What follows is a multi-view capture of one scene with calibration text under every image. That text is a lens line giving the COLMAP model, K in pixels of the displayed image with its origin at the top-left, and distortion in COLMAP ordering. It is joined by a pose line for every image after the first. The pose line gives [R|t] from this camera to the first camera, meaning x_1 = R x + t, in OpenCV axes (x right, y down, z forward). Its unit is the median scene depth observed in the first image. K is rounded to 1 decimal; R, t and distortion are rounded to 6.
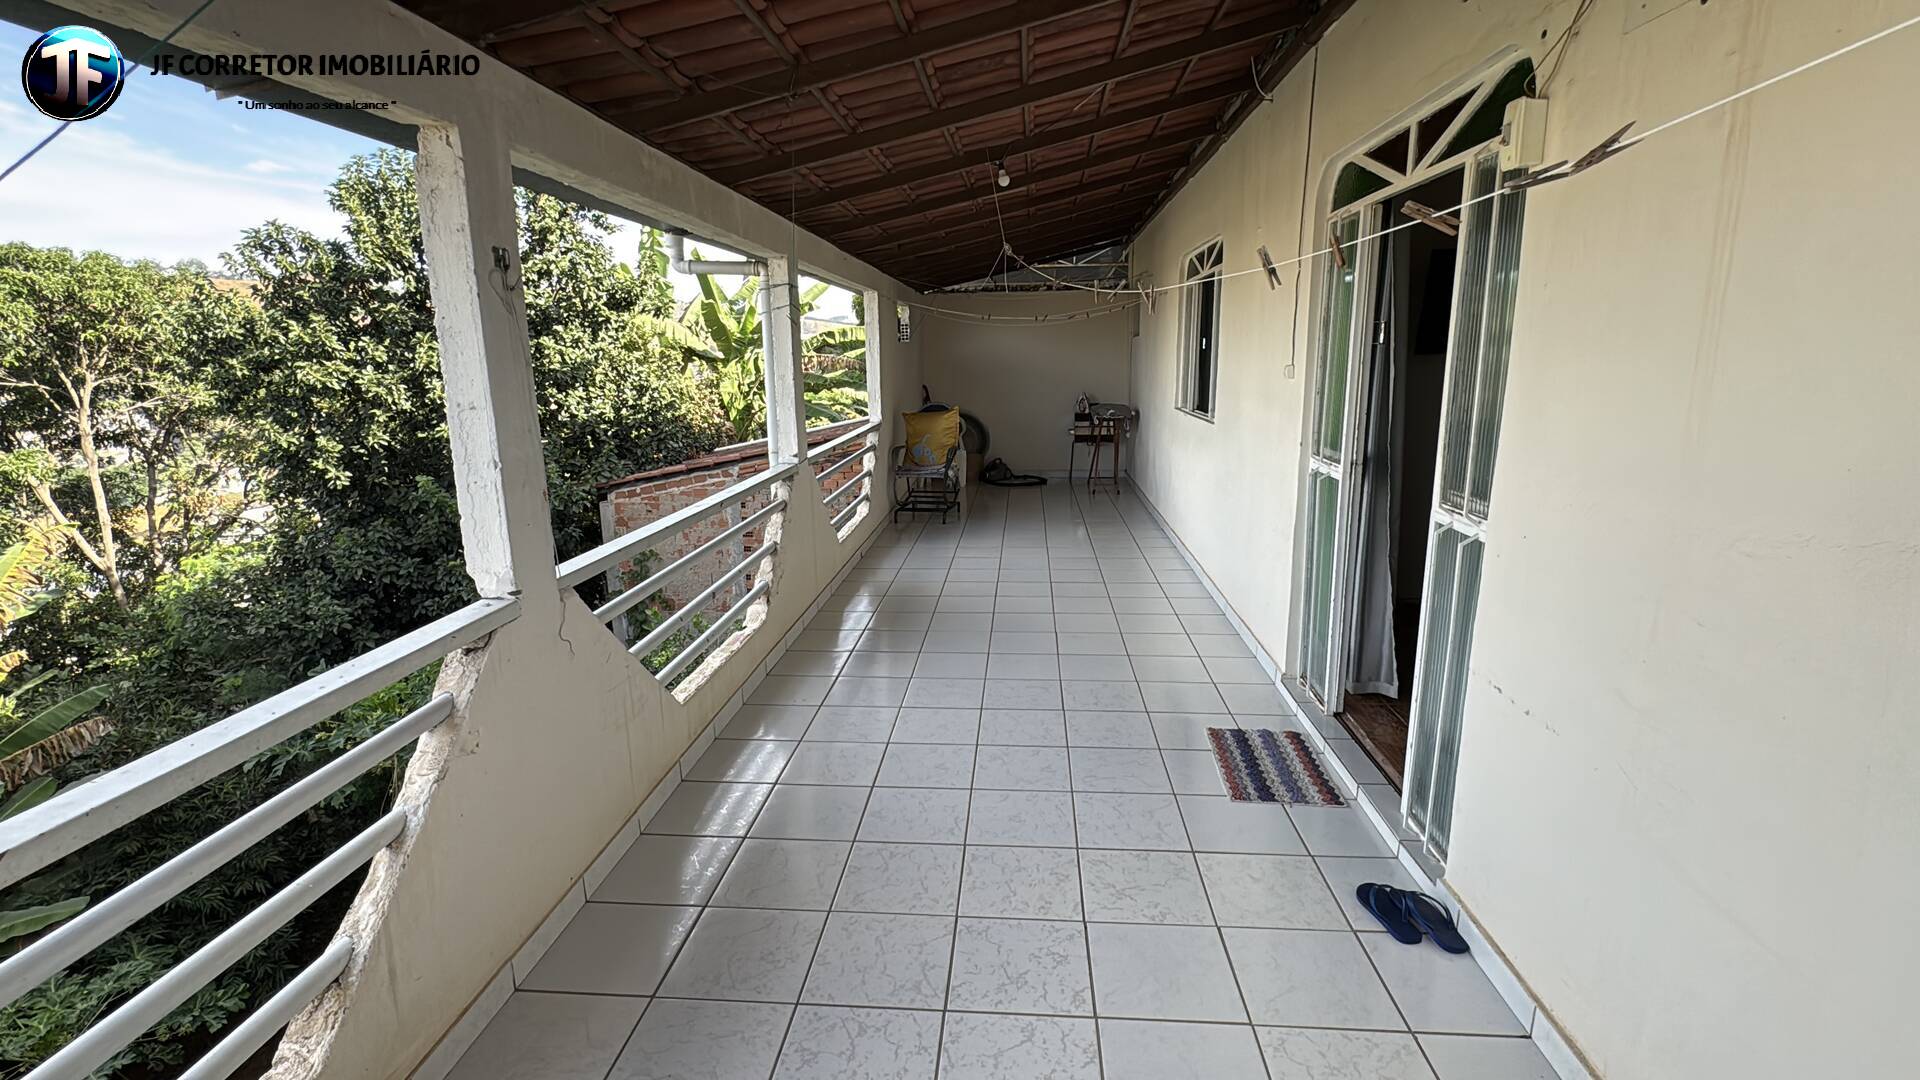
lens RADIAL K [[872.9, 0, 960.5], [0, 872.9, 536.8], [0, 0, 1]] dist [-0.002744, 0.000071]
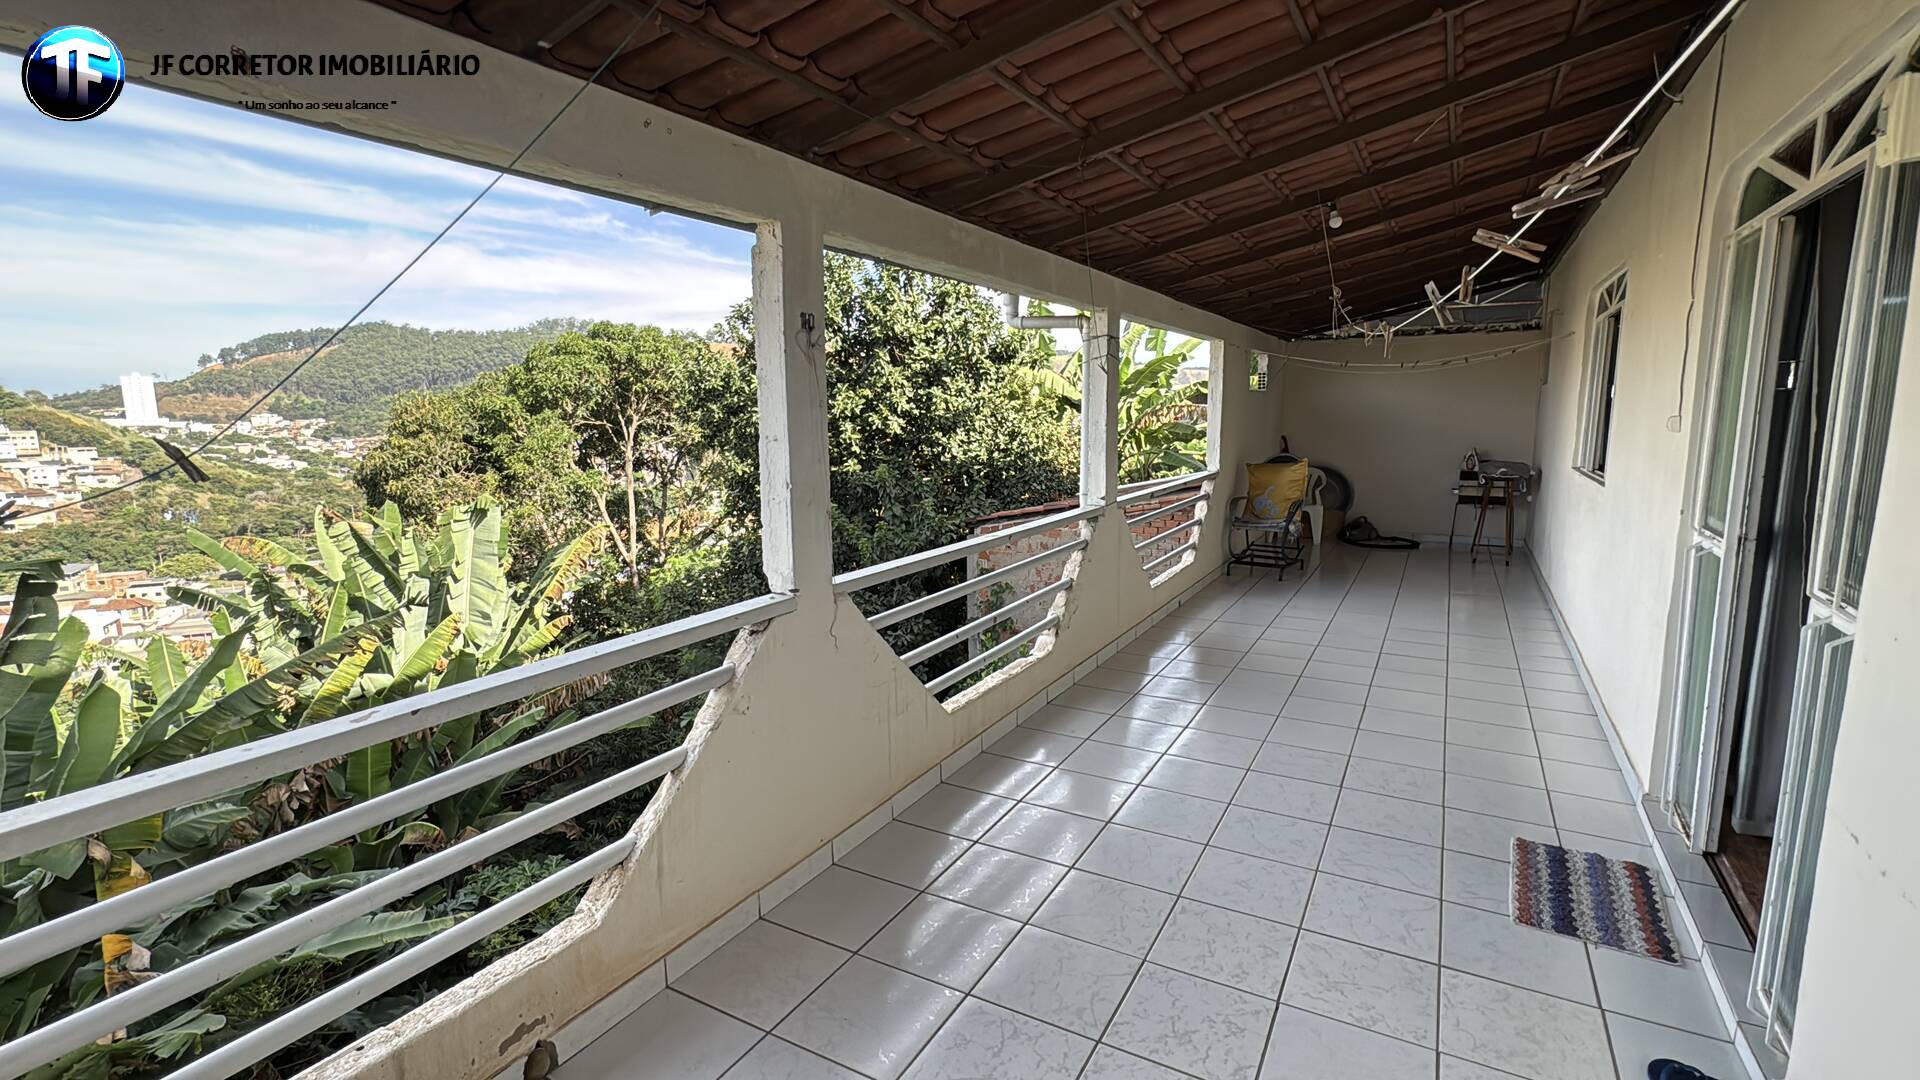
lens RADIAL K [[872.9, 0, 960.5], [0, 872.9, 536.1], [0, 0, 1]] dist [-0.002744, 0.000071]
pose [[0.906839, 0.067253, -0.416076, 0.104784], [-0.090616, 0.995212, -0.036636, 0.006061], [0.411620, 0.070926, 0.908591, -0.011477]]
